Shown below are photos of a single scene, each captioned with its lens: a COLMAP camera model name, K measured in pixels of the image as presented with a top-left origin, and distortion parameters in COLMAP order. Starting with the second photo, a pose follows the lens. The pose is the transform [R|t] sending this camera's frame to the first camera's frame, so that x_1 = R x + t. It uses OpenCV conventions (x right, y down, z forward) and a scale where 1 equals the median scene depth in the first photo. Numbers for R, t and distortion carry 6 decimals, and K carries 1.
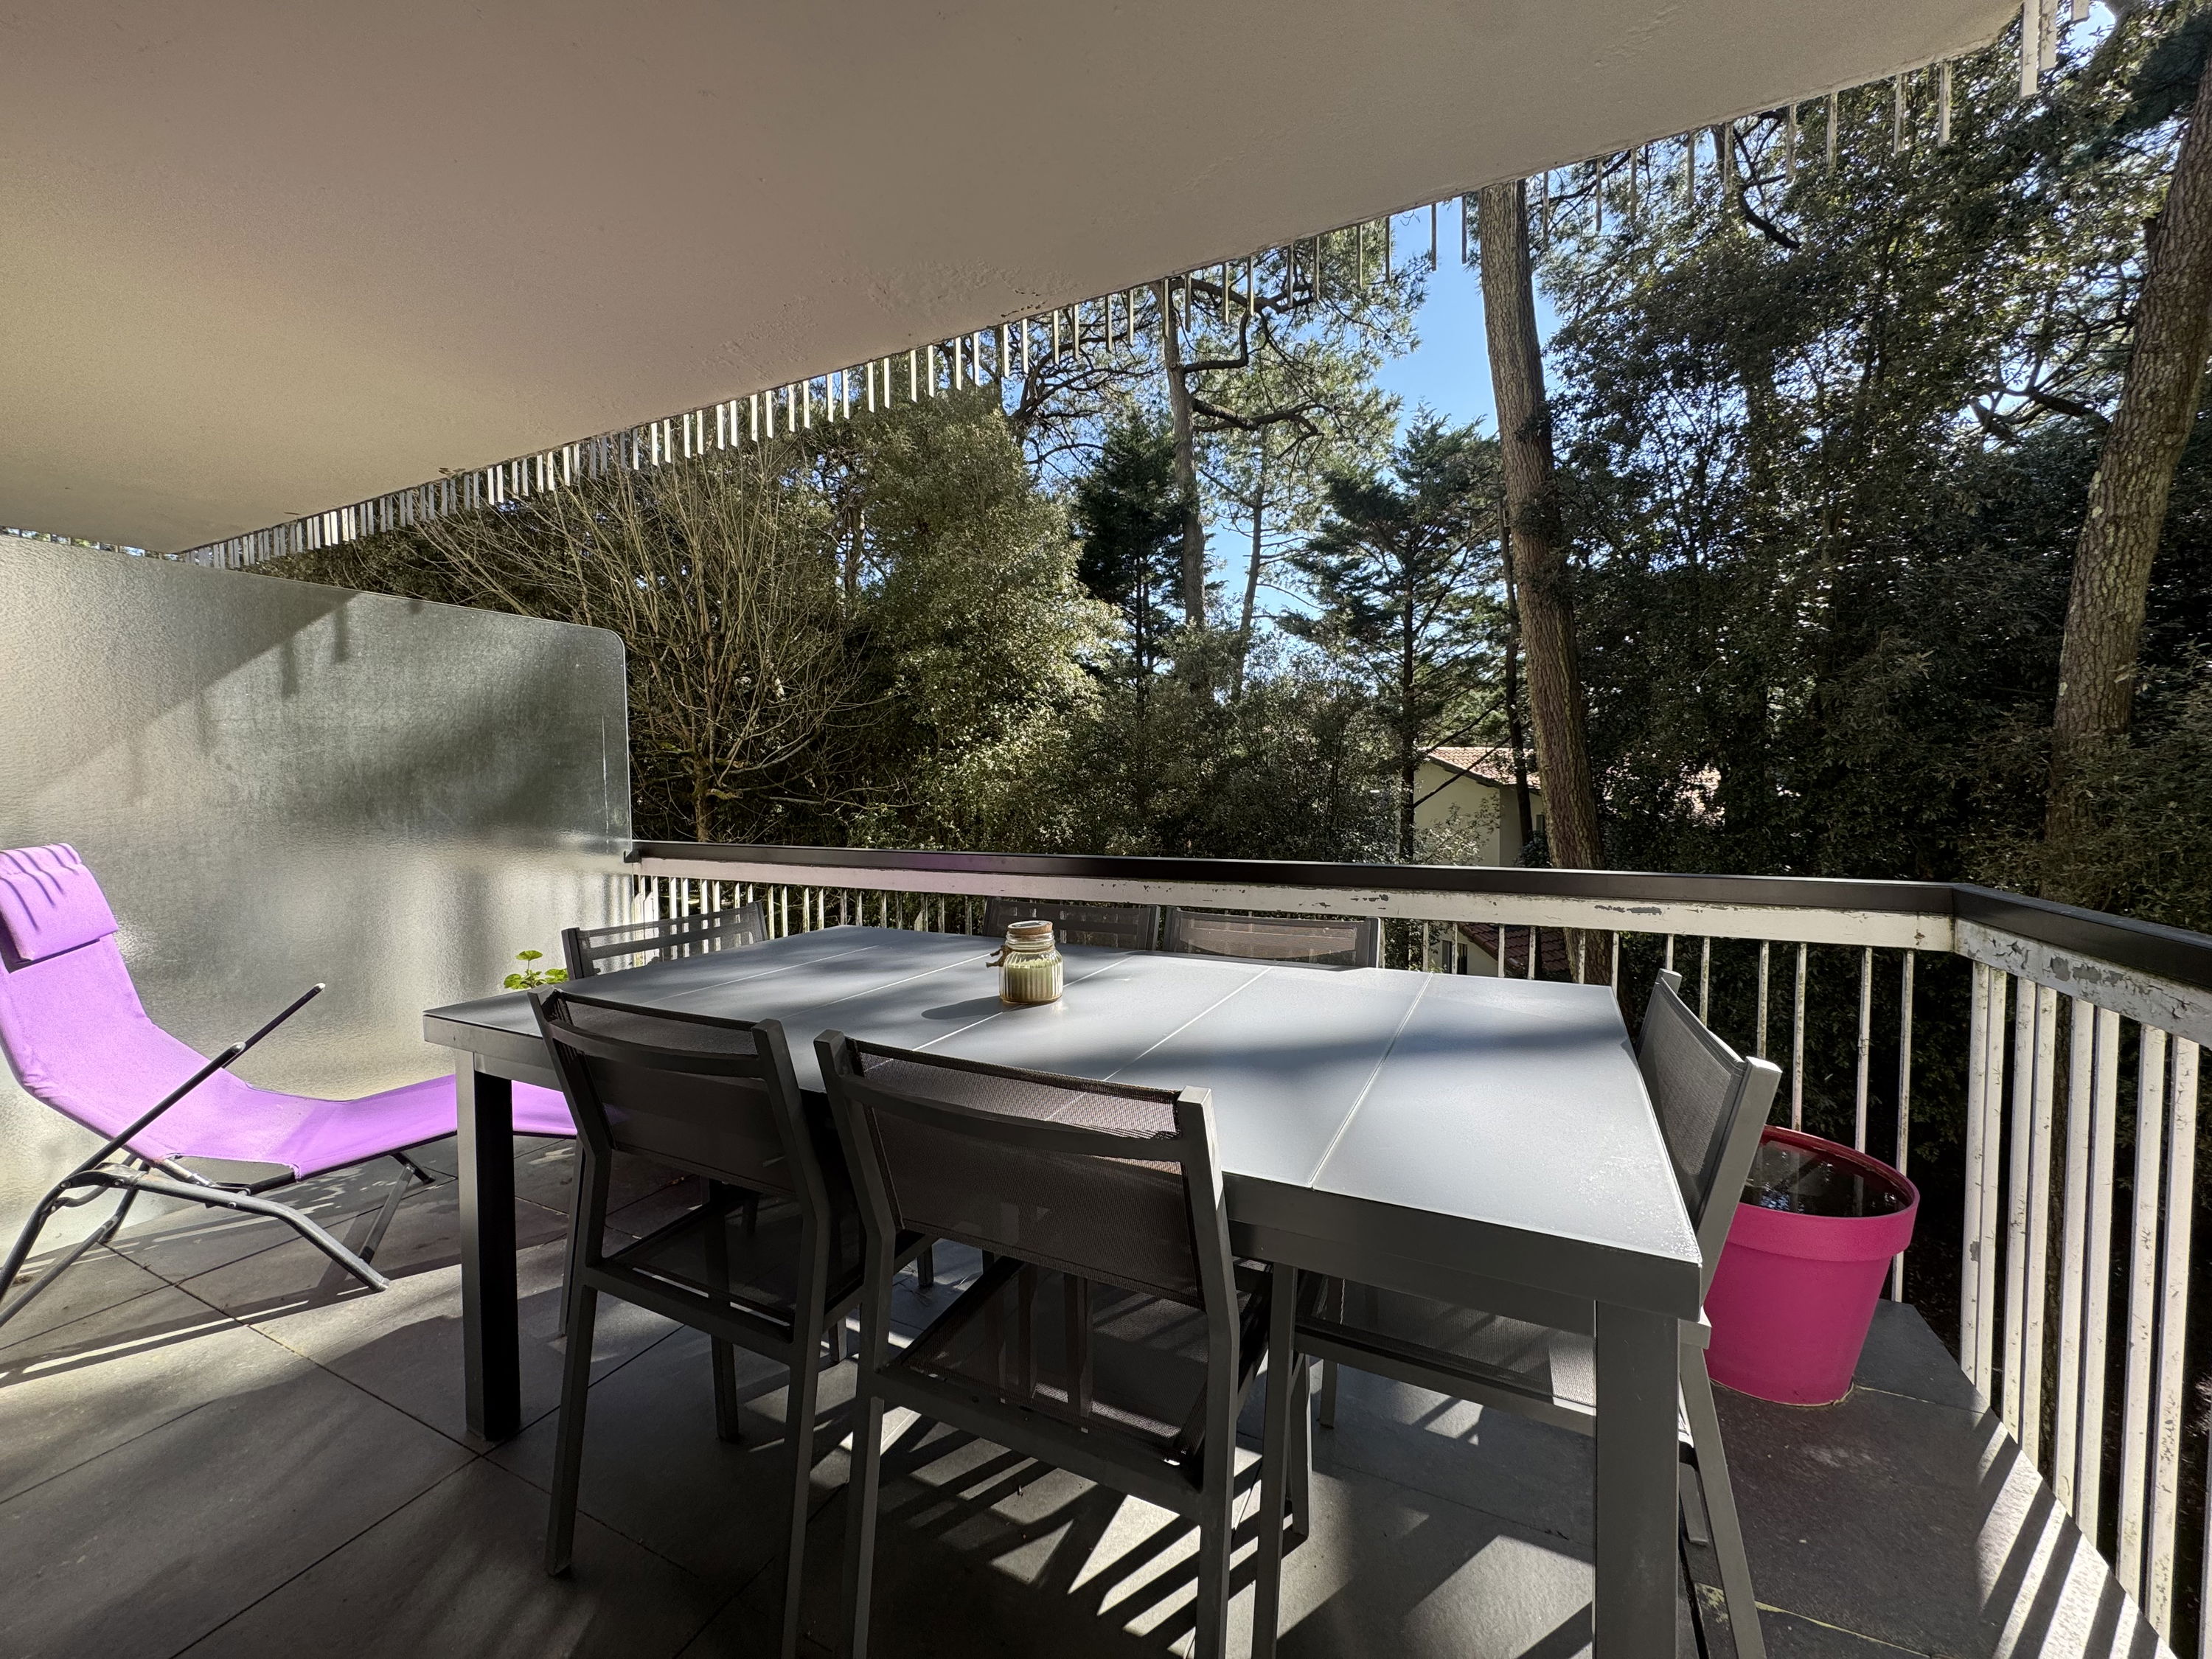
lens RADIAL K [[885.4, 0, 1106.0], [0, 885.4, 829.5], [0, 0, 1]] dist [0.002531, -0.003016]
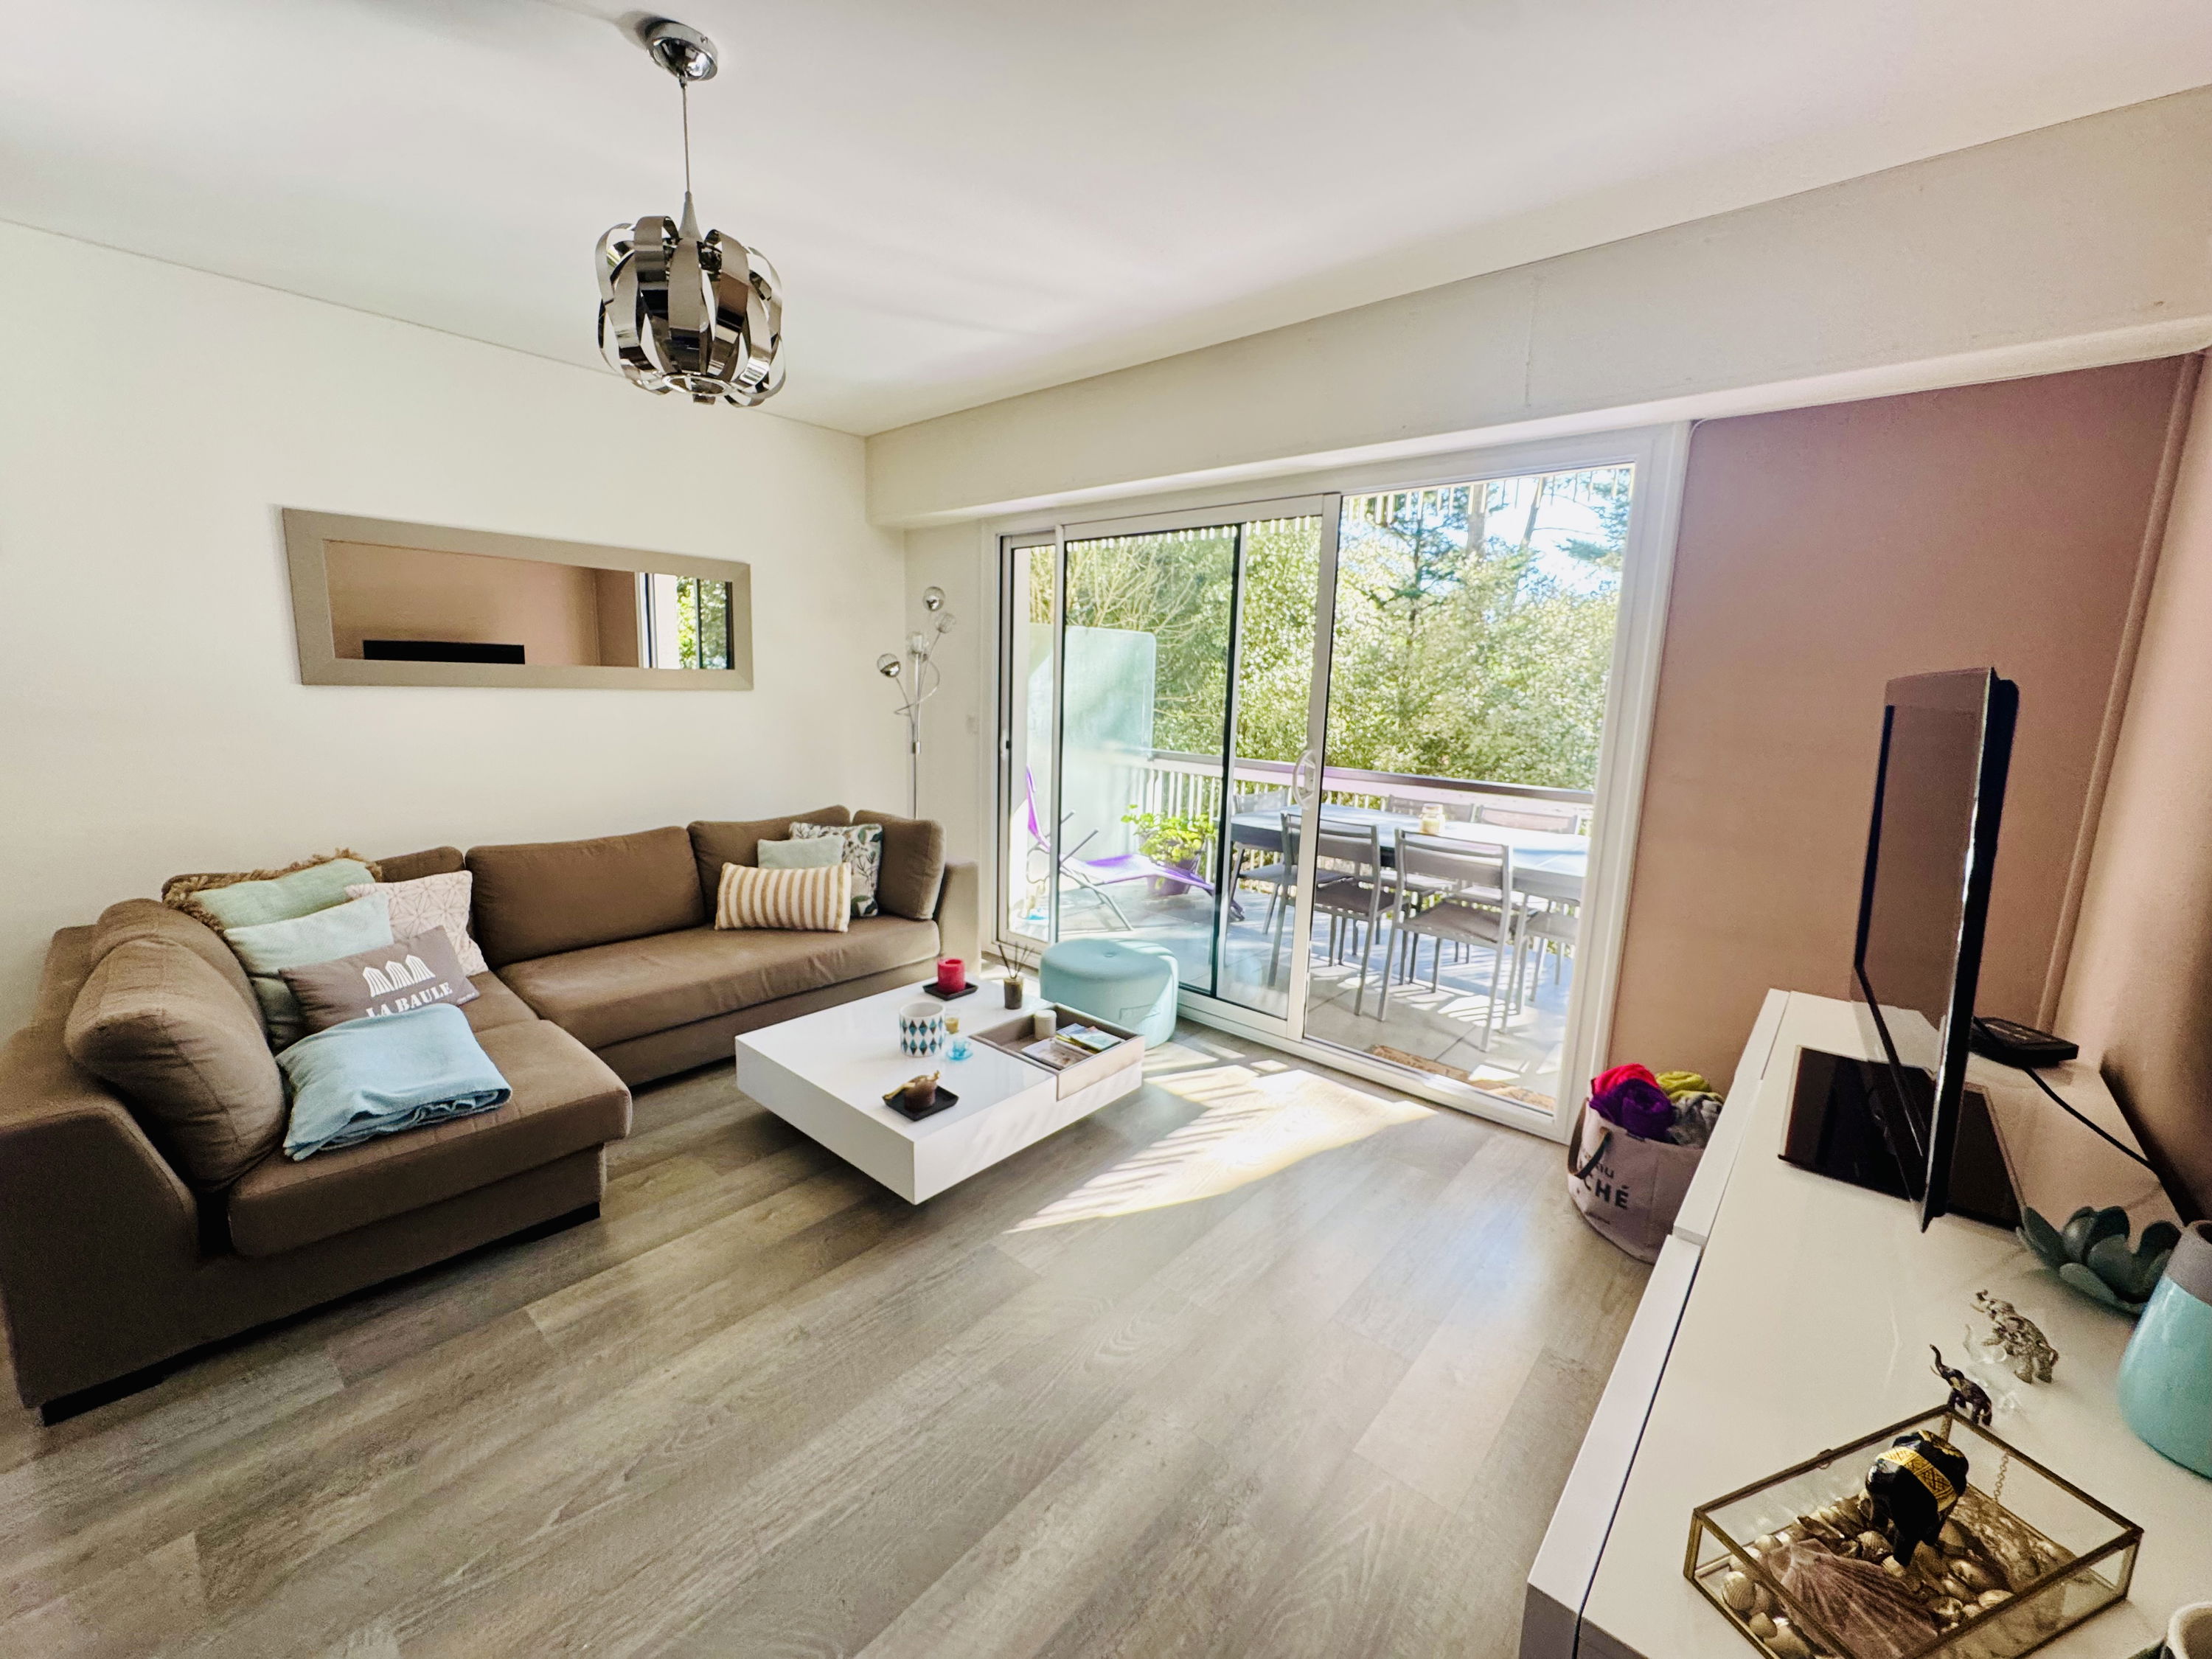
lens RADIAL K [[885.4, 0, 1106.0], [0, 885.4, 829.5], [0, 0, 1]] dist [0.002531, -0.003016]
pose [[0.964294, 0.088556, -0.249591, -0.125419], [-0.059946, 0.990963, 0.119995, -0.030088], [0.257962, -0.100748, 0.960888, -0.633337]]
